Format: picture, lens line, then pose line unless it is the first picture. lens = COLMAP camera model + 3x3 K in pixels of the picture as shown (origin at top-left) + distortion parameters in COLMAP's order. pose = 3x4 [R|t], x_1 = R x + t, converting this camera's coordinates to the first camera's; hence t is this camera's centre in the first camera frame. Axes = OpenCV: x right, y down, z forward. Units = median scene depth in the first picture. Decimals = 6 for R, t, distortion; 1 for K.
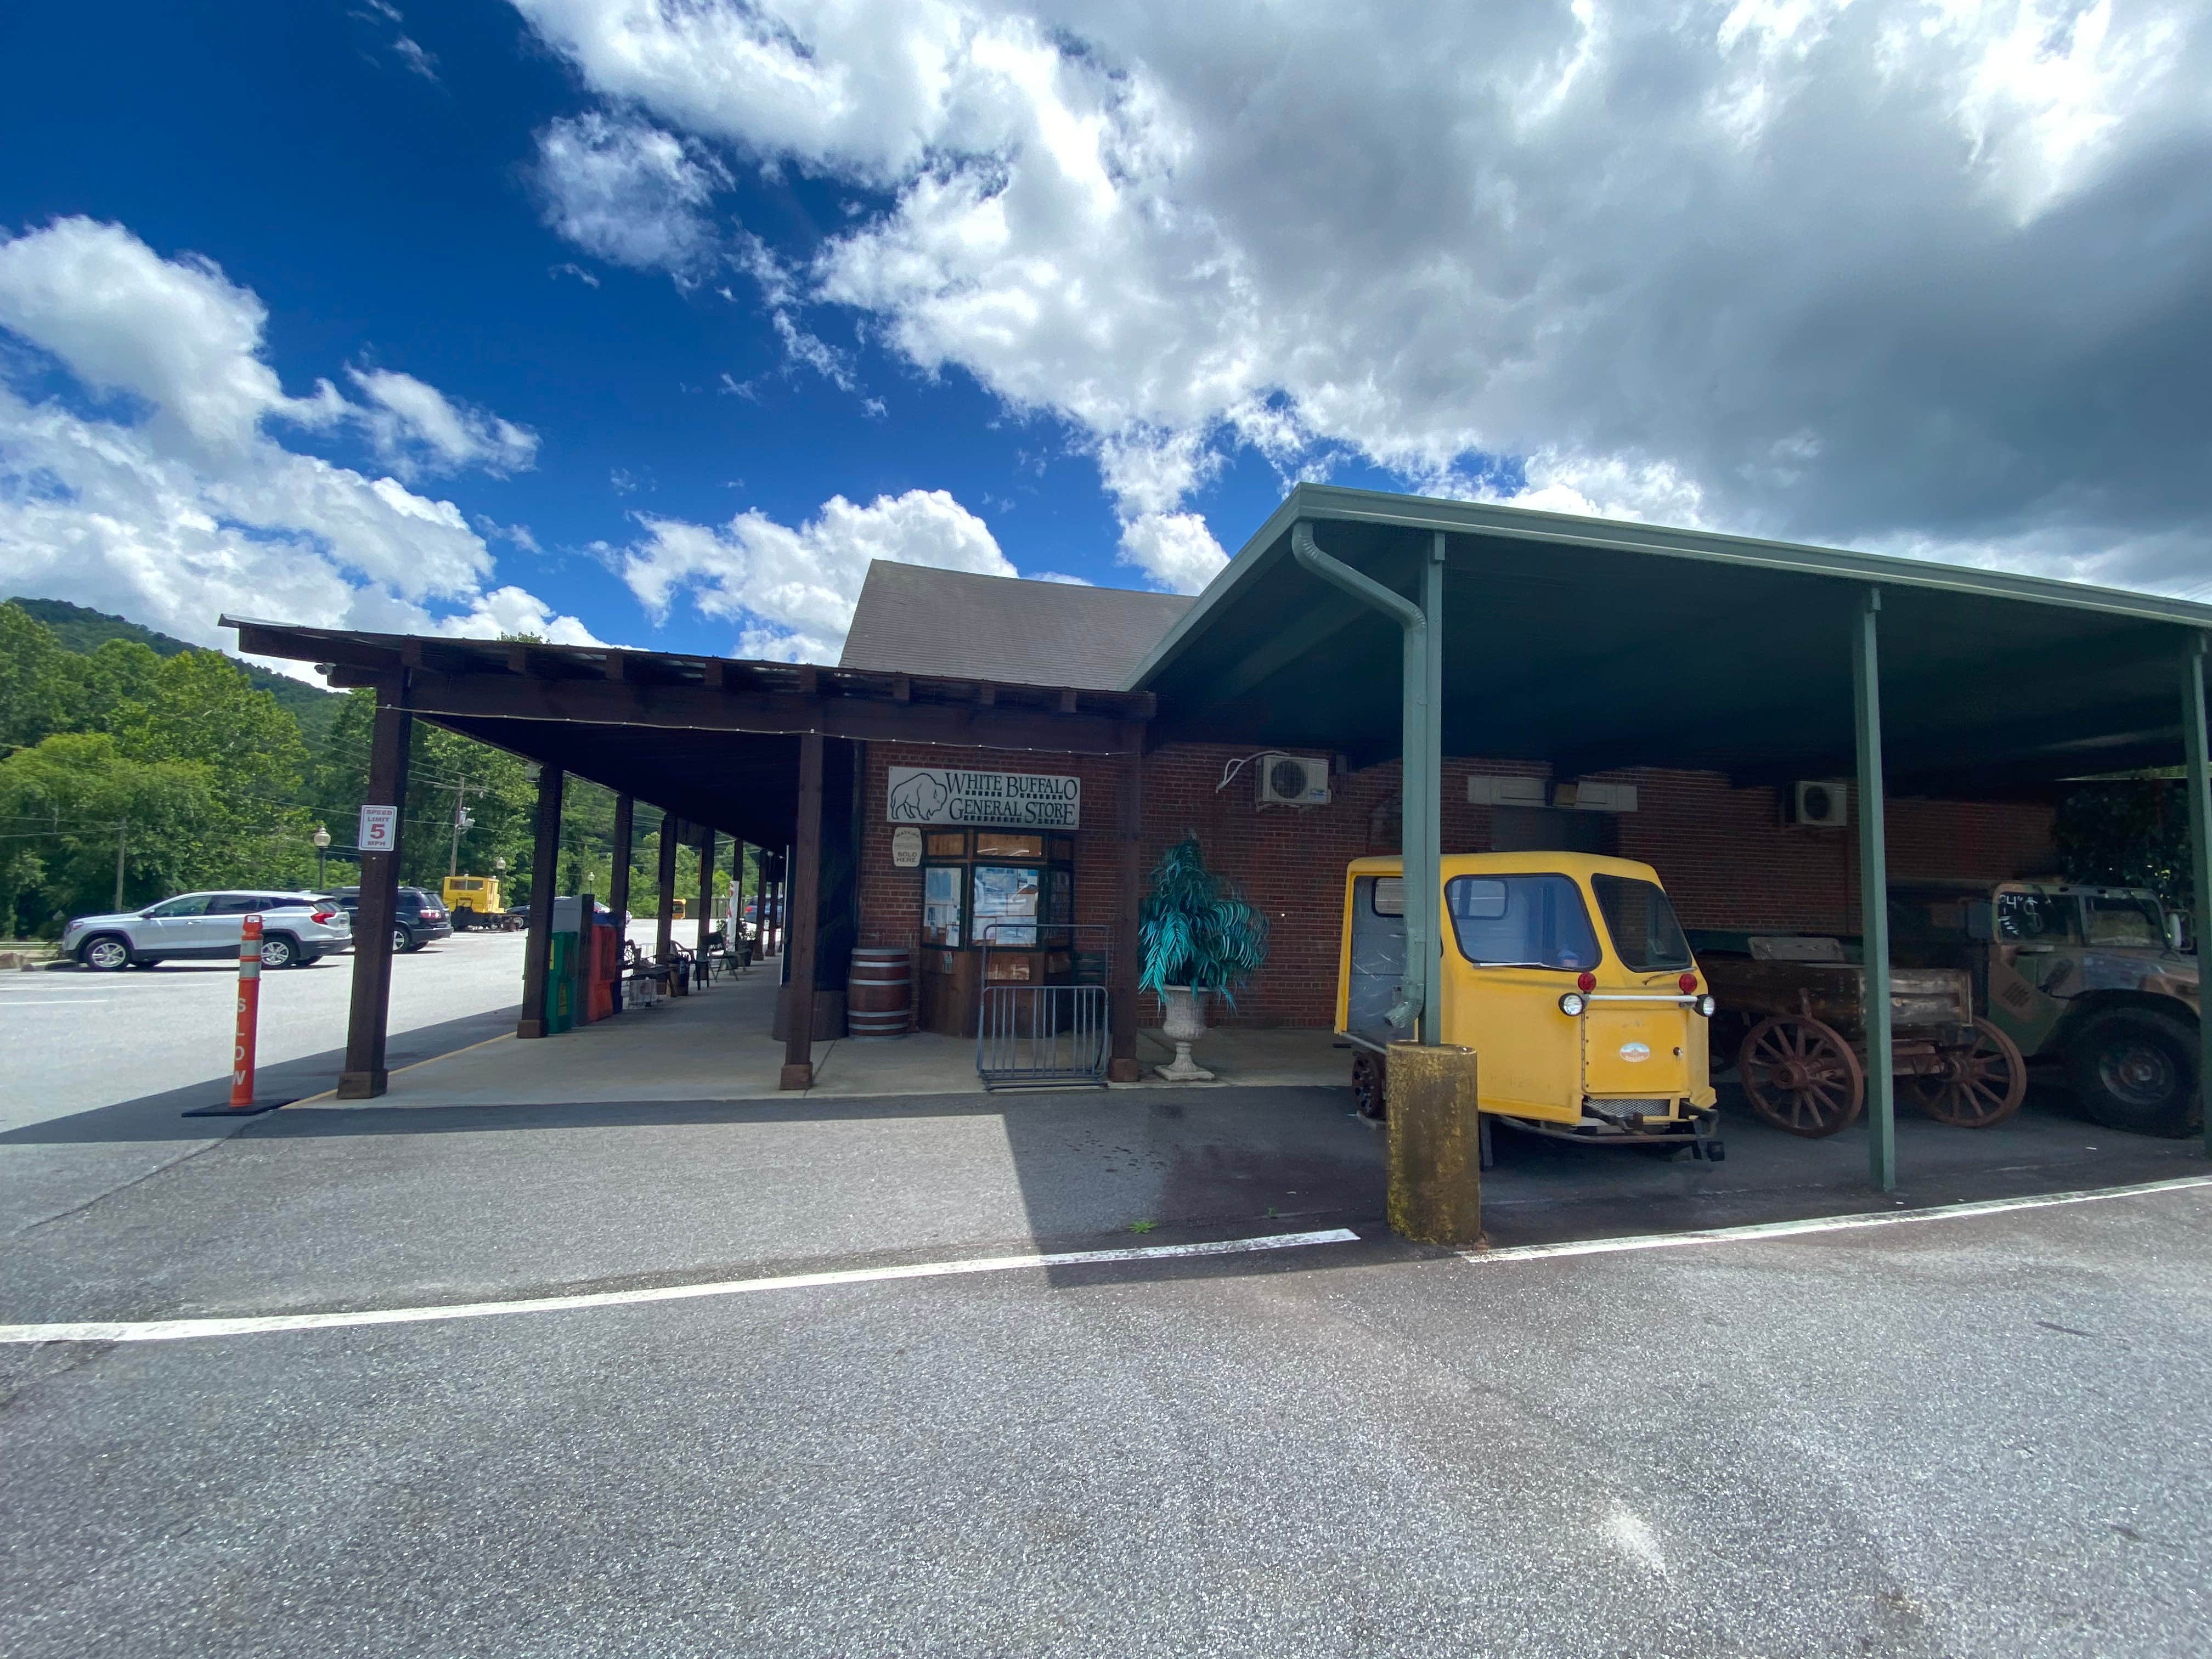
lens RADIAL K [[882.8, 0, 1106.0], [0, 882.8, 829.5], [0, 0, 1]] dist [0.027181, -0.022337]
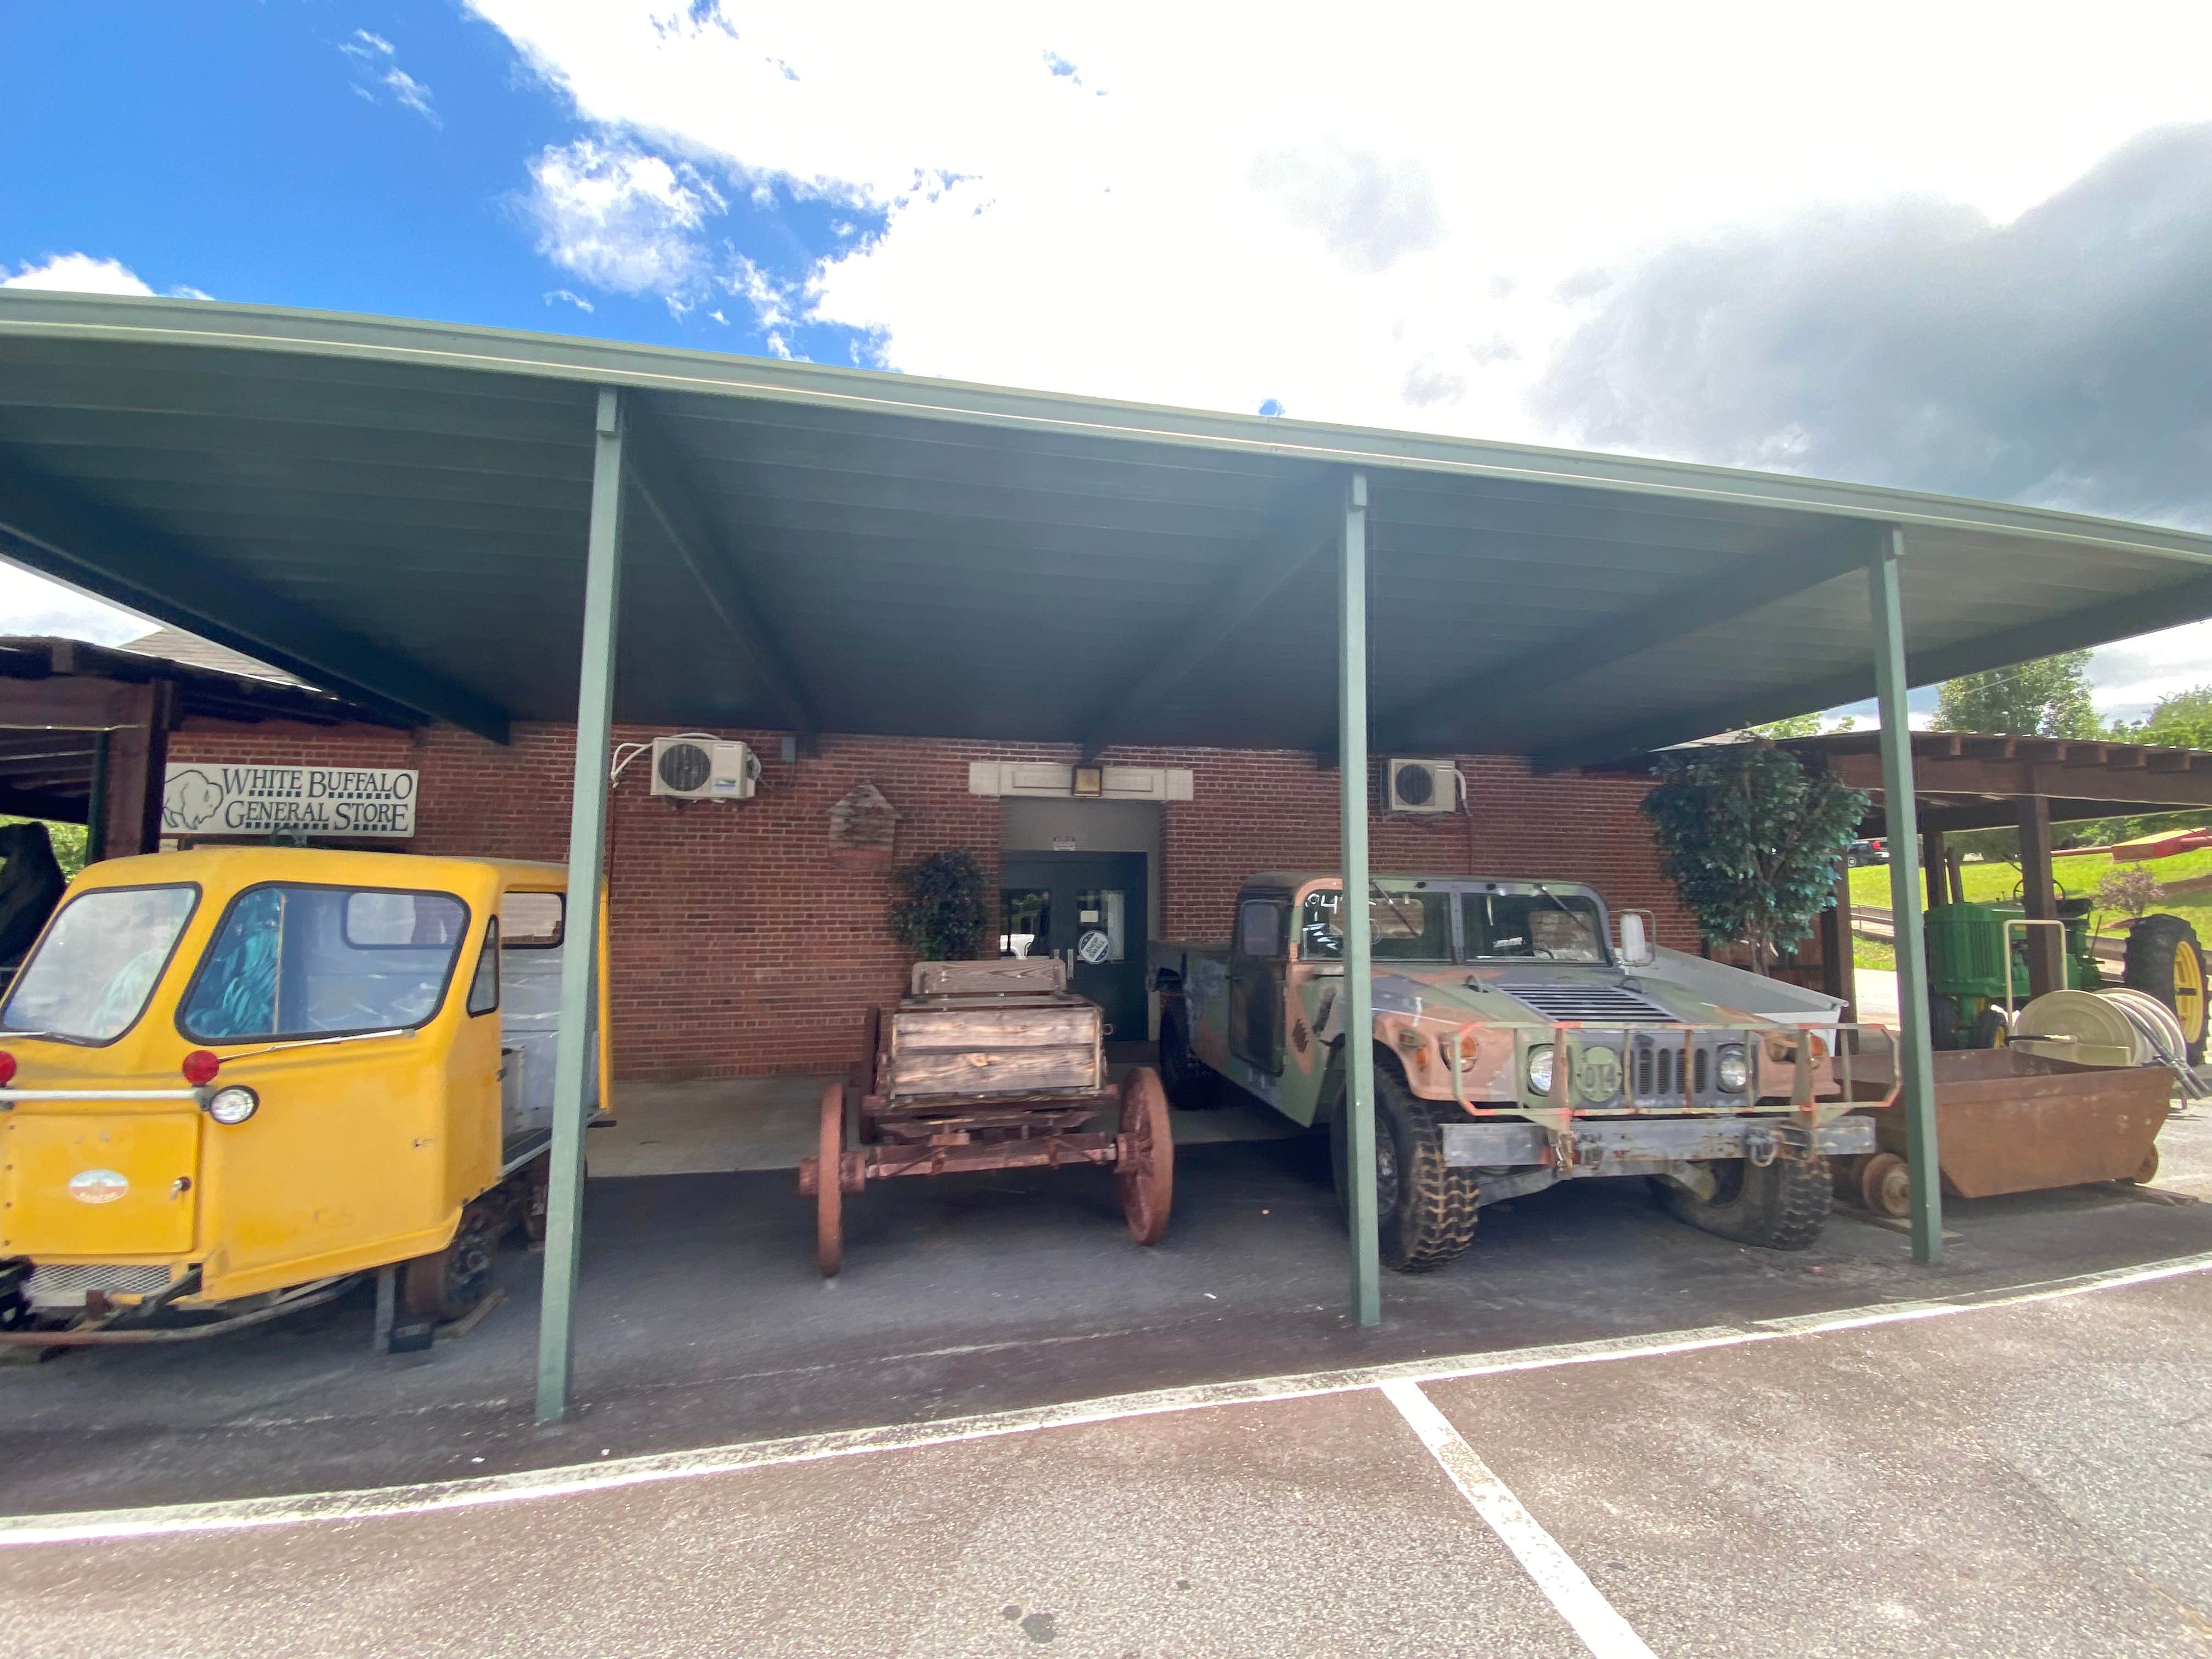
lens RADIAL K [[889.7, 0, 1106.0], [0, 889.7, 829.5], [0, 0, 1]] dist [0.021199, -0.019157]
pose [[0.999708, -0.024144, 0.000288, 0.974943], [0.024146, 0.999605, -0.014415, 0.032946], [0.000061, 0.014417, 0.999896, 0.327636]]
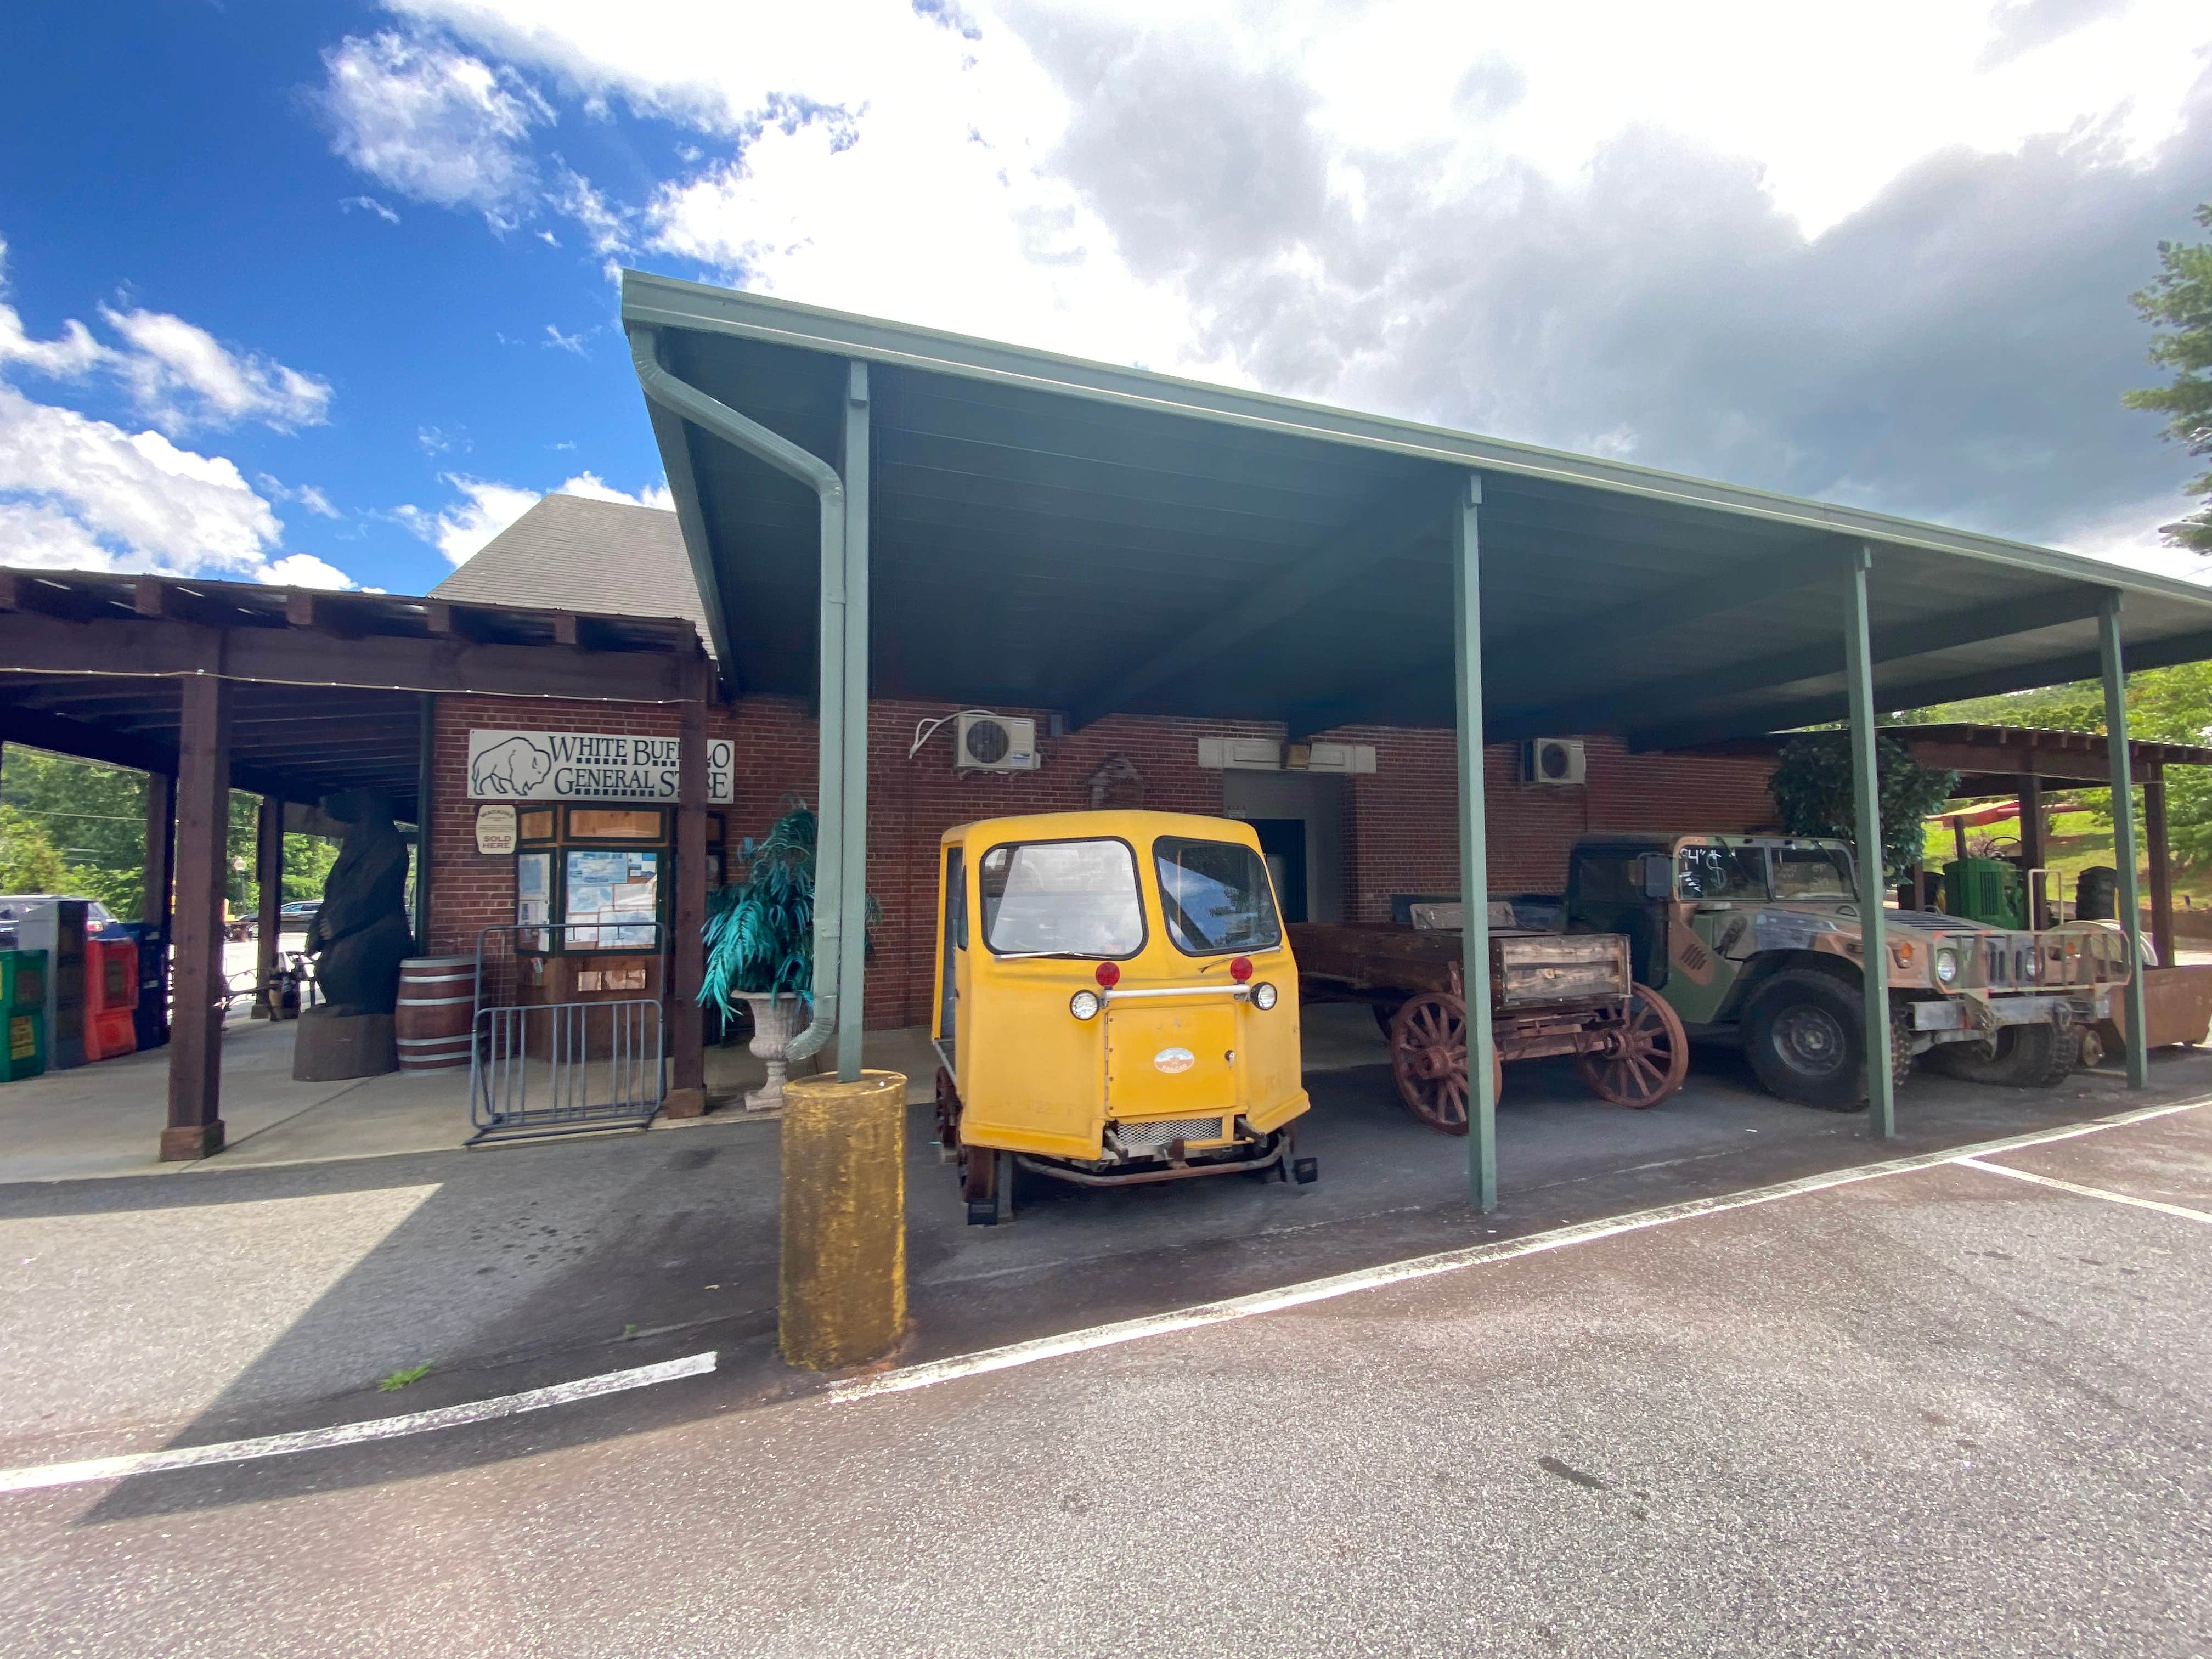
lens RADIAL K [[889.7, 0, 1106.0], [0, 889.7, 829.5], [0, 0, 1]] dist [0.021199, -0.019157]
pose [[0.990157, -0.025376, 0.137638, 0.335291], [0.022577, 0.999506, 0.021860, 0.023204], [-0.138125, -0.018538, 0.990241, 0.188518]]
